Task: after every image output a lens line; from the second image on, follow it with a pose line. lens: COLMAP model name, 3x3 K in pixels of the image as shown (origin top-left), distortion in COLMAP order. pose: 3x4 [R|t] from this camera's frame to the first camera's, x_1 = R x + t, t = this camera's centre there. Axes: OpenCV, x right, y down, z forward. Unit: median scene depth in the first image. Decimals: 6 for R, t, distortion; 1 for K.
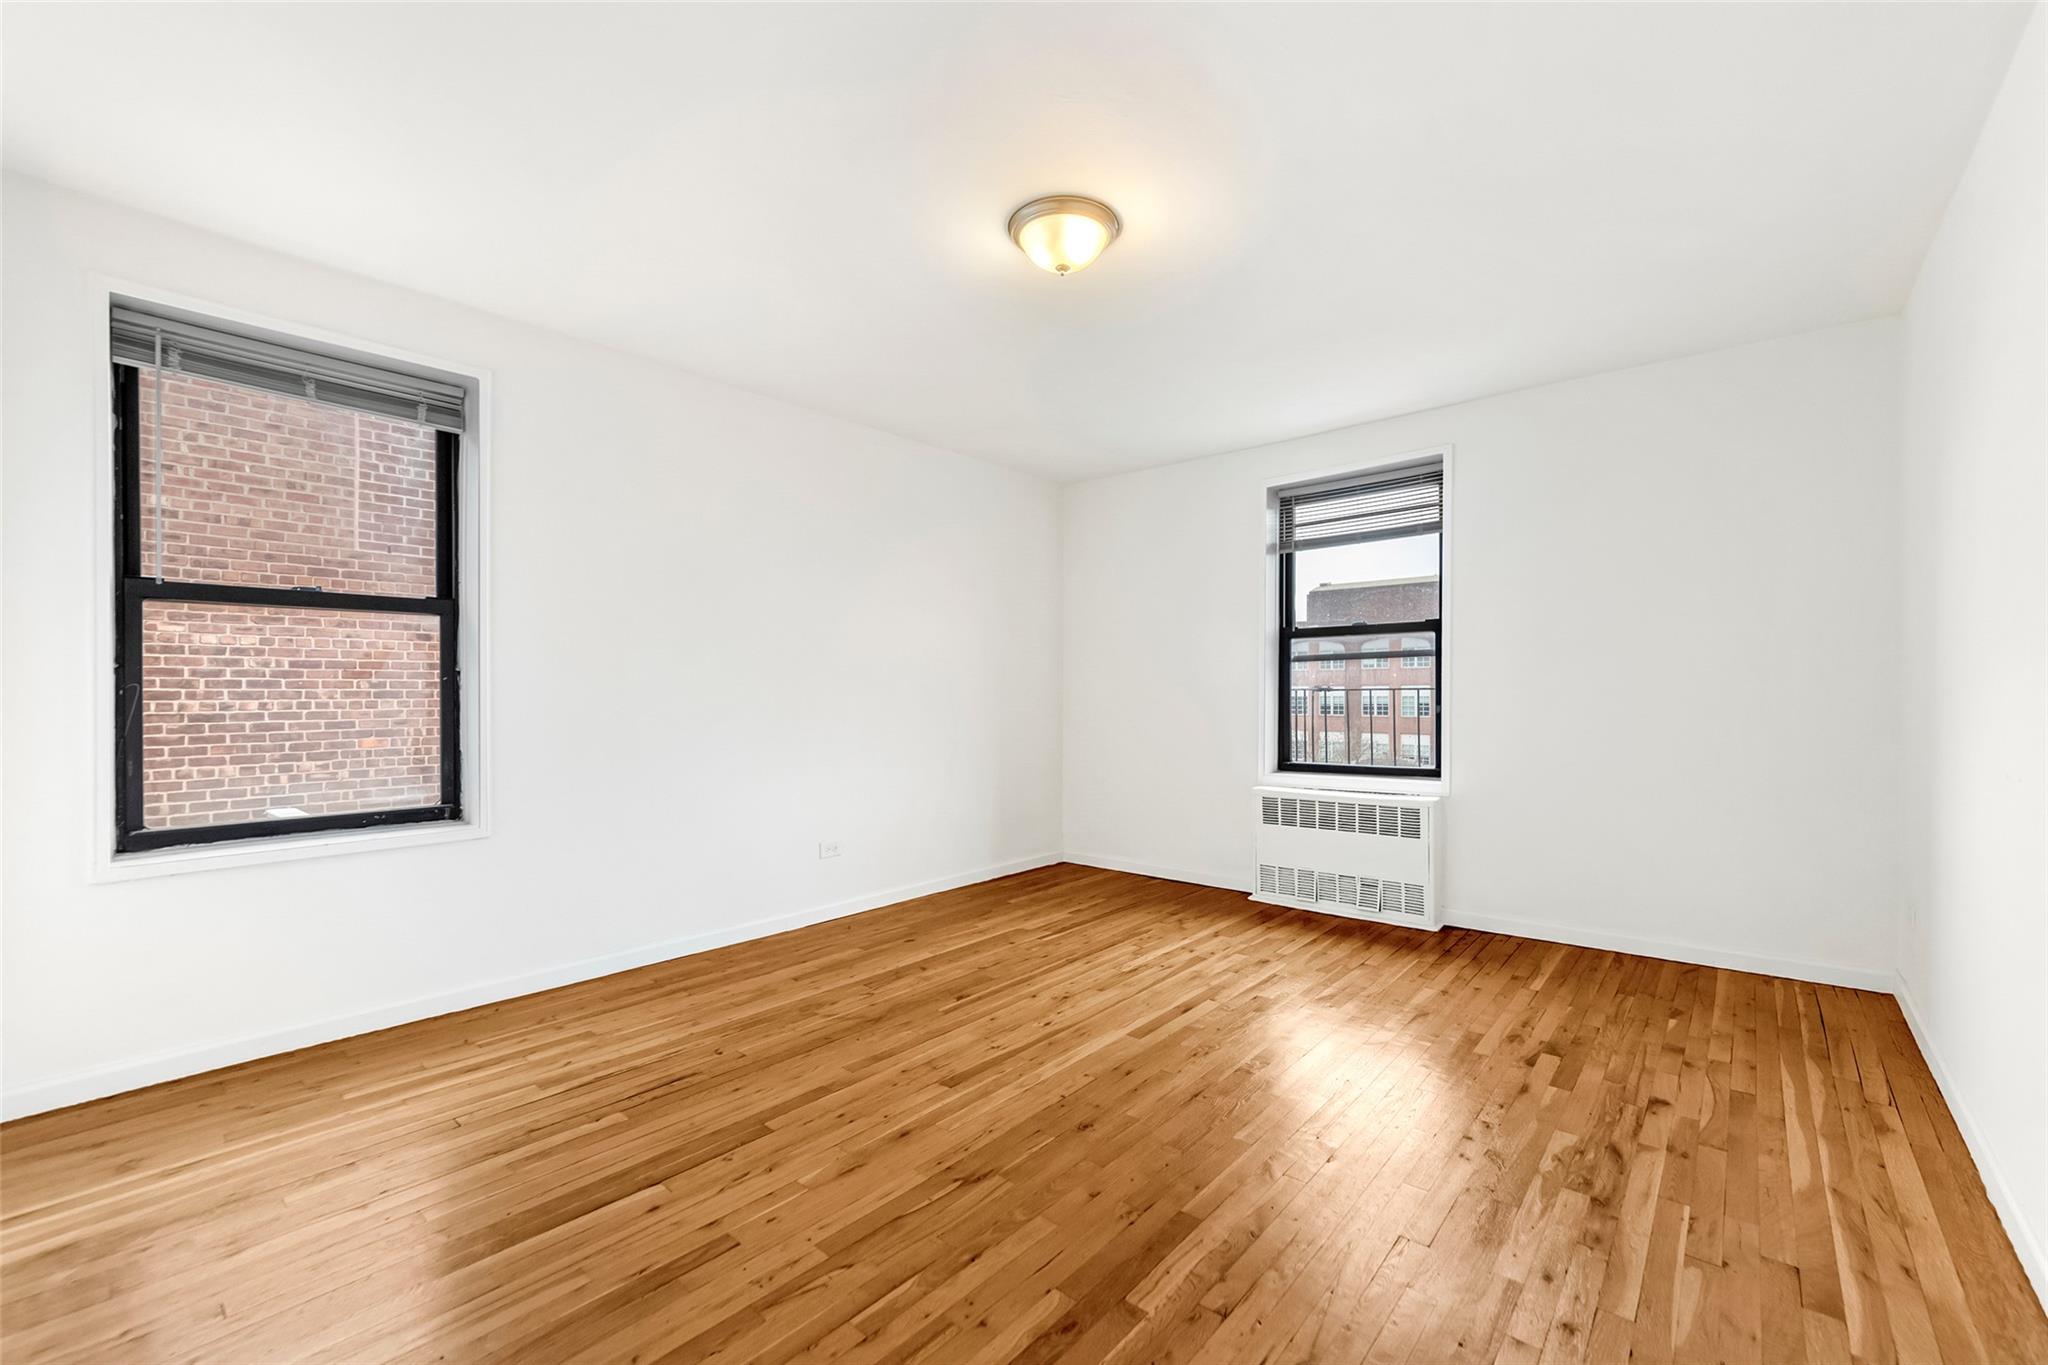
lens RADIAL K [[854.6, 0, 1029.2], [0, 854.6, 688.1], [0, 0, 1]] dist [0.001053, 0.000018]
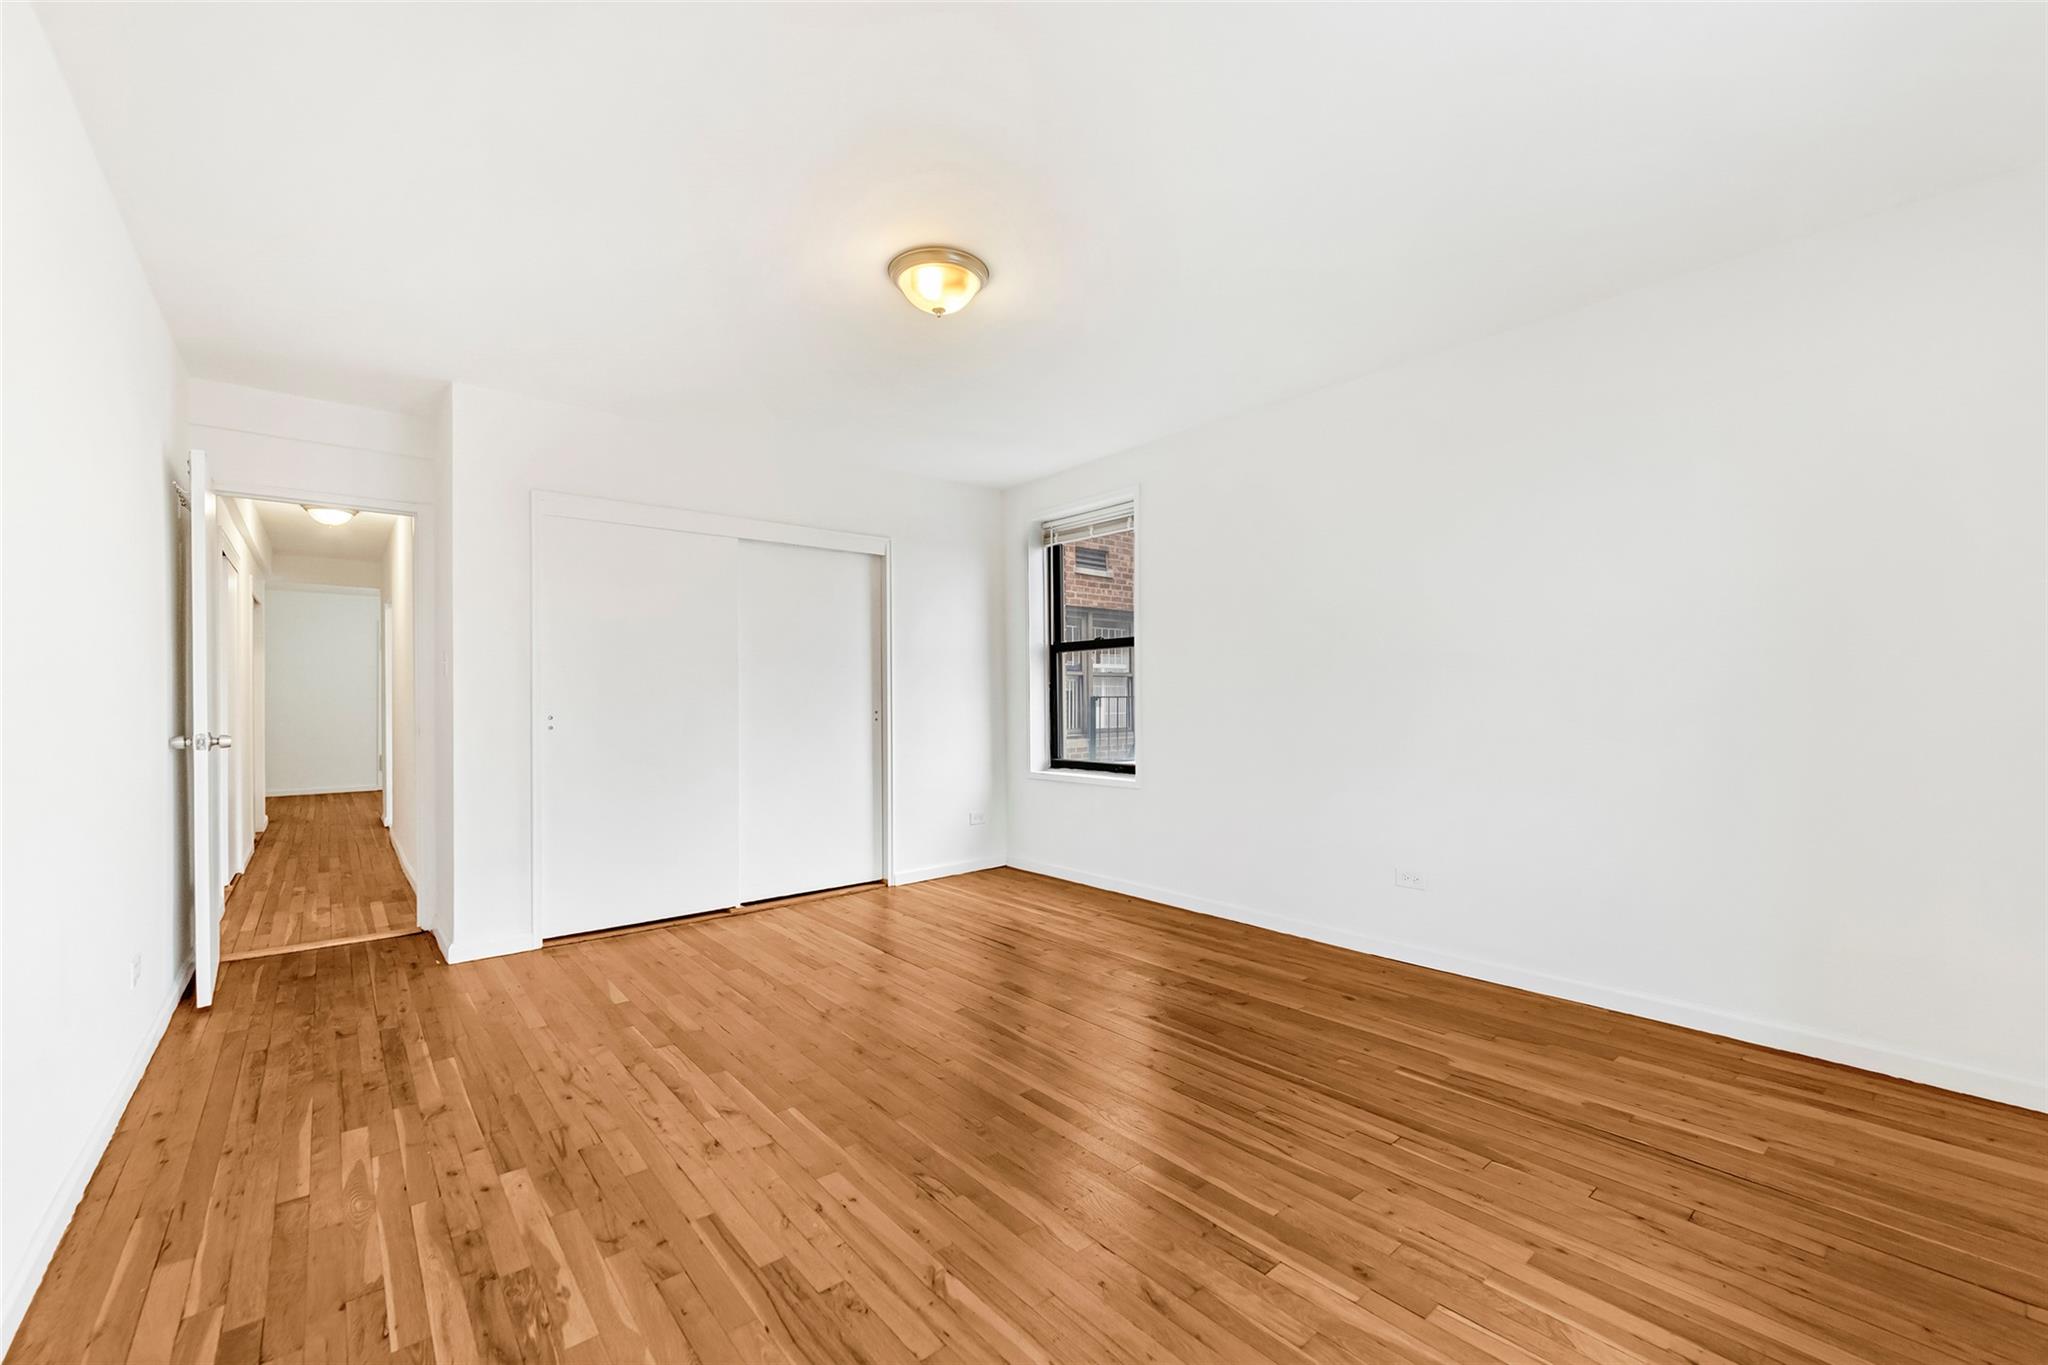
lens RADIAL K [[854.6, 0, 1029.2], [0, 854.6, 688.1], [0, 0, 1]] dist [0.001053, 0.000018]
pose [[-0.176846, -0.008054, -0.984206, 1.042077], [0.014049, 0.999844, -0.010706, 0.009433], [0.984138, -0.015720, -0.176705, 1.241280]]
